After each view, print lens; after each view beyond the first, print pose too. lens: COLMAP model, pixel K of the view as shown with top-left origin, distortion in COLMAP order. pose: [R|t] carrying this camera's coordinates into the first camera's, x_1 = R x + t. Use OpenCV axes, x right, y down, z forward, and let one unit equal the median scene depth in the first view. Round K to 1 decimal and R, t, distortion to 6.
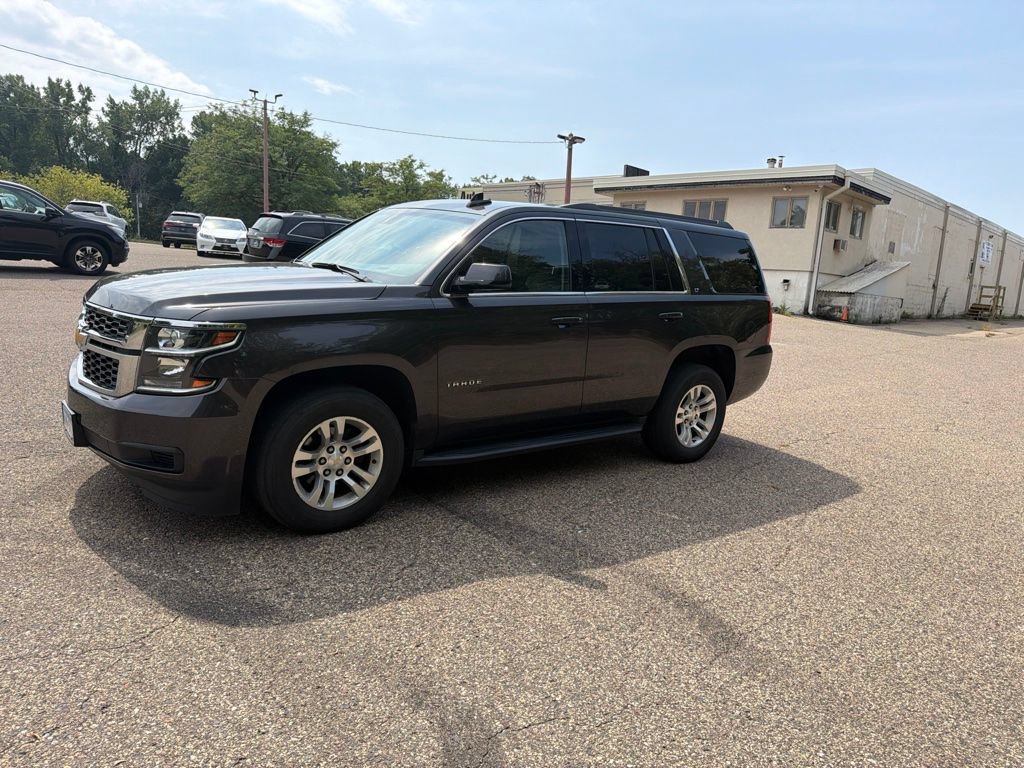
lens RADIAL K [[704.9, 0, 513.2], [0, 704.9, 405.1], [0, 0, 1]] dist [0.031096, -0.035564]
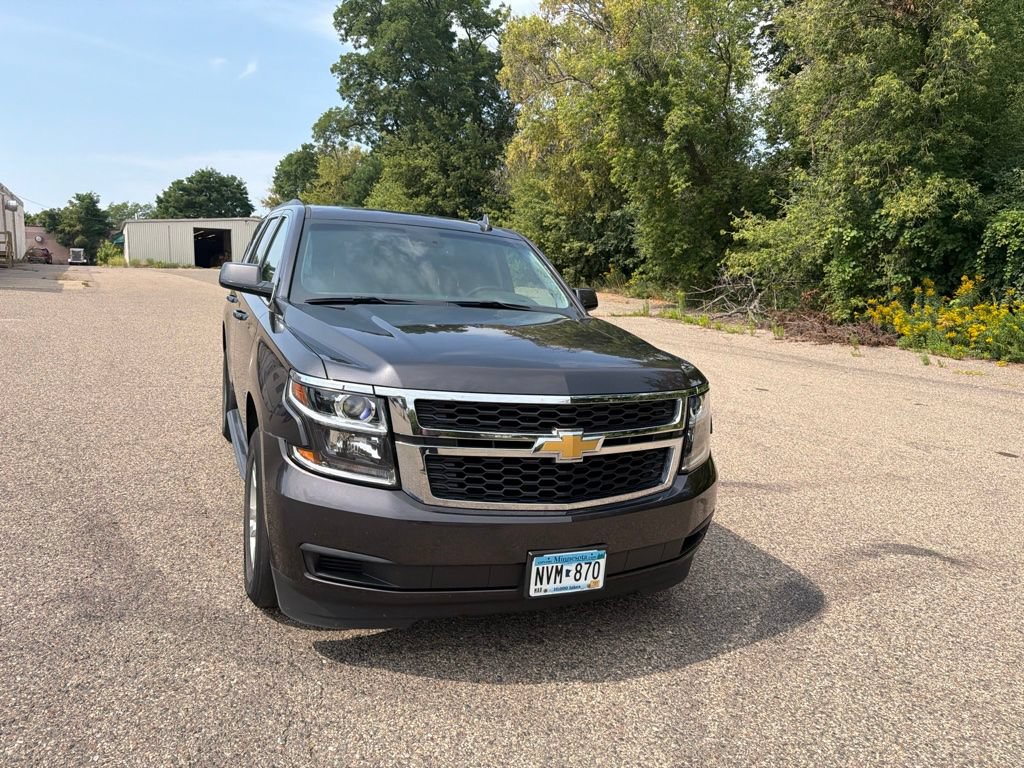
lens RADIAL K [[712.5, 0, 512.8], [0, 712.5, 384.1], [0, 0, 1]] dist [0.047457, -0.078083]
pose [[0.268739, -0.208650, 0.940343, -0.310419], [0.156927, 0.972697, 0.170980, -0.069597], [-0.950344, 0.101616, 0.294145, 0.203303]]
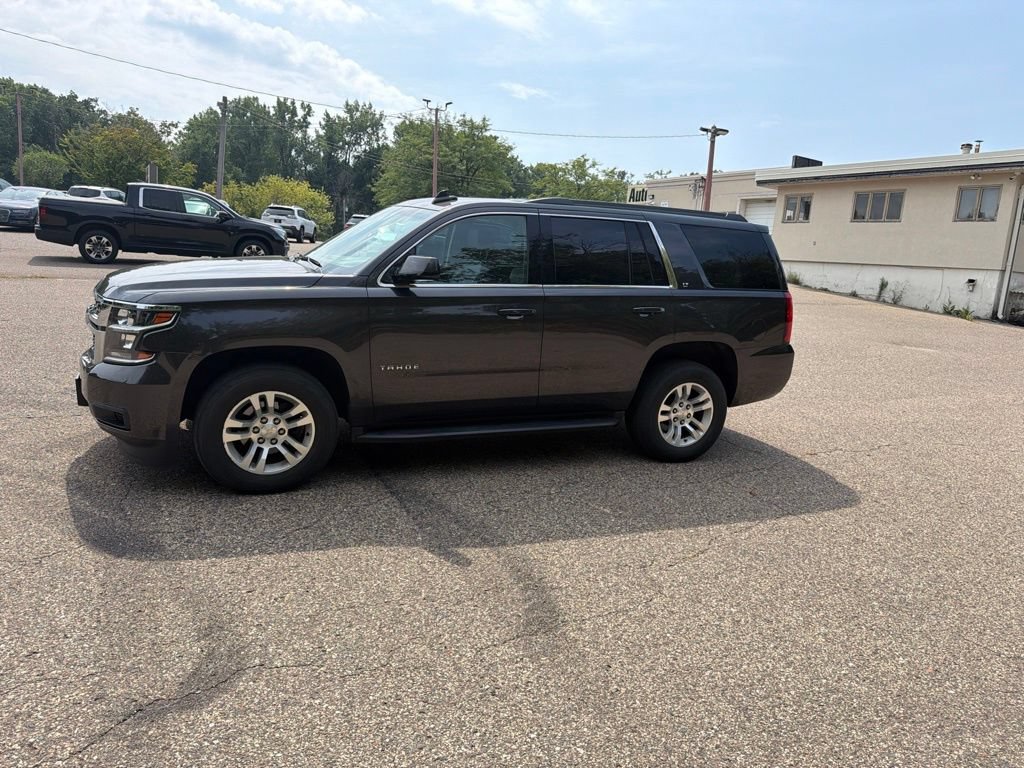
lens RADIAL K [[703.4, 0, 508.9], [0, 703.4, 400.3], [0, 0, 1]] dist [0.034536, -0.054974]
pose [[0.967236, 0.049947, -0.248919, 0.096243], [-0.050811, 0.998704, 0.002958, 0.001868], [0.248744, 0.009787, 0.968520, 0.001068]]
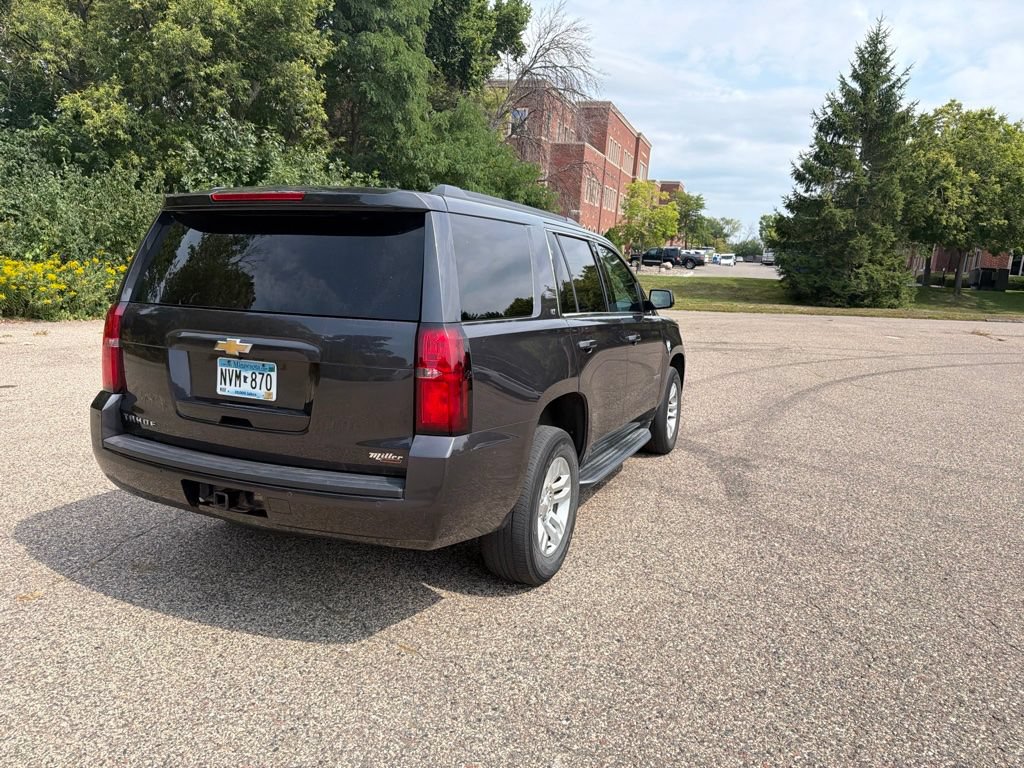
lens RADIAL K [[714.3, 0, 511.9], [0, 714.3, 387.7], [0, 0, 1]] dist [0.027514, -0.037005]
pose [[-0.887693, -0.042416, -0.458479, 0.133061], [-0.201603, 0.931030, 0.304203, -0.129324], [0.413954, 0.362470, -0.835019, 0.643209]]
